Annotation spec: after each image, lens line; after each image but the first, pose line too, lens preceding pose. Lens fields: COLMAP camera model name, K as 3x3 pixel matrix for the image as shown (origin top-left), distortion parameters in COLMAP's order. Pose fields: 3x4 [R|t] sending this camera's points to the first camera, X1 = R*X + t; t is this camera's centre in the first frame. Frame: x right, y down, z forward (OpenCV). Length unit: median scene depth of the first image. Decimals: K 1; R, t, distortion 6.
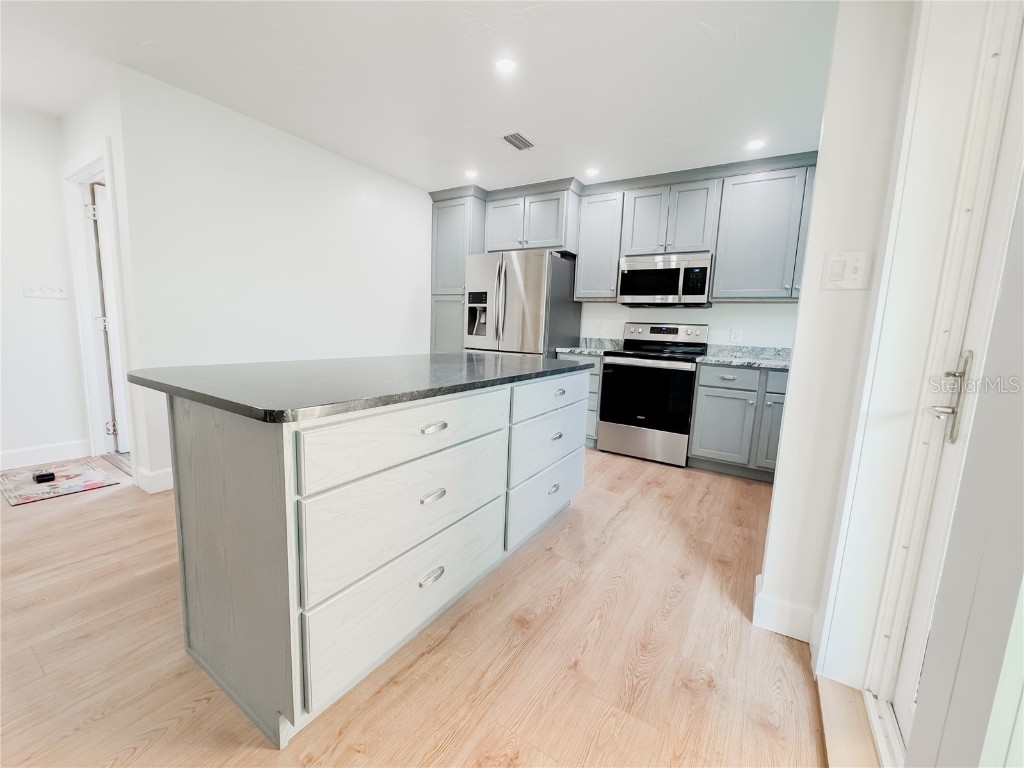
lens RADIAL K [[408.3, 0, 514.3], [0, 408.3, 385.3], [0, 0, 1]] dist [-0.005436, 0.001301]
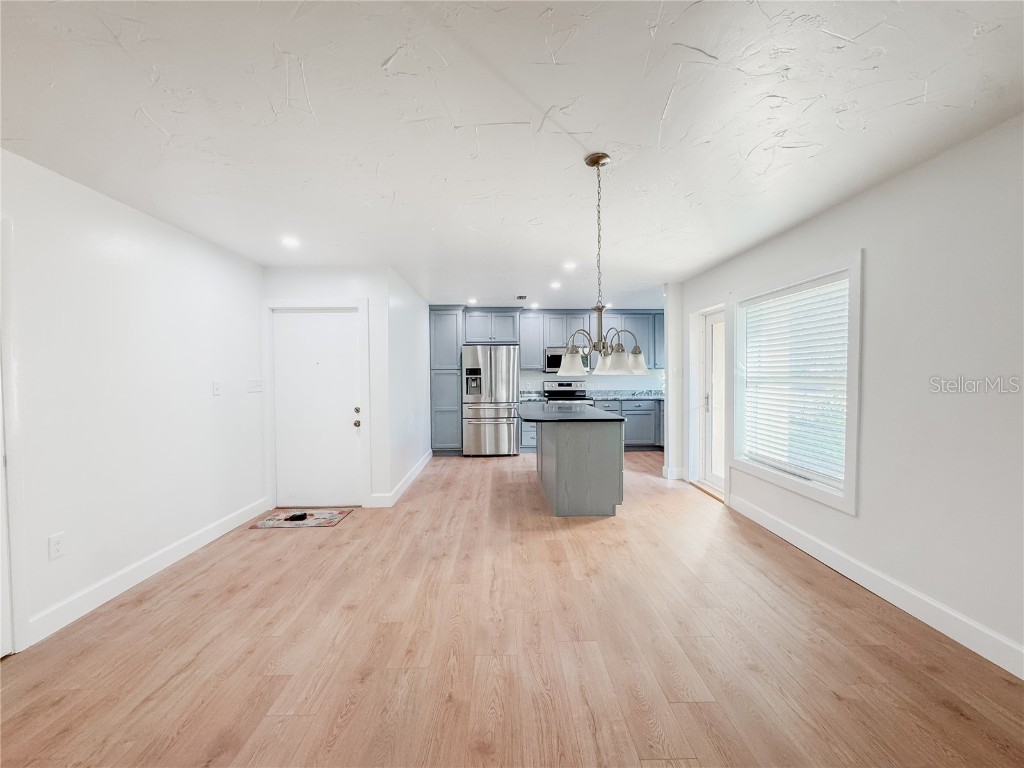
lens RADIAL K [[408.3, 0, 512.5], [0, 408.3, 387.2], [0, 0, 1]] dist [-0.005436, 0.001301]
pose [[0.830917, -0.065206, 0.552563, -0.958457], [0.120274, 0.990678, -0.063956, -0.033555], [-0.543242, 0.119601, 0.831014, -0.482356]]
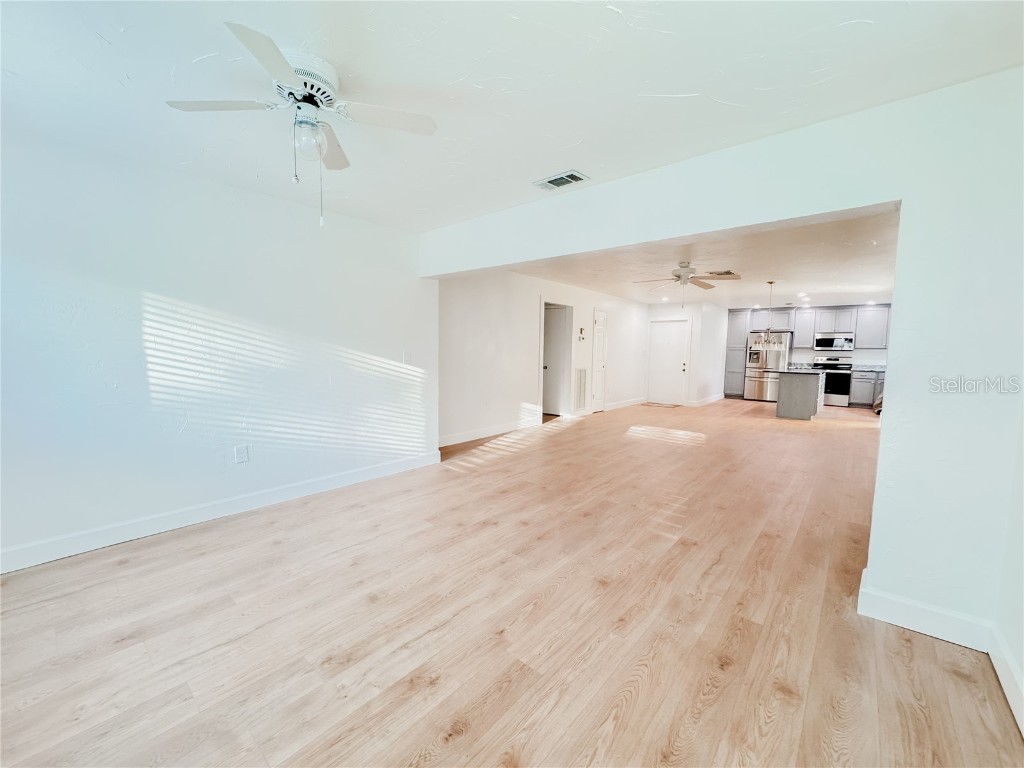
lens RADIAL K [[408.3, 0, 512.3], [0, 408.3, 388.9], [0, 0, 1]] dist [-0.005436, 0.001301]
pose [[0.988689, -0.012981, -0.149417, -1.406083], [0.005259, 0.998636, -0.051956, 0.198748], [0.149888, 0.050583, 0.987408, -2.074594]]
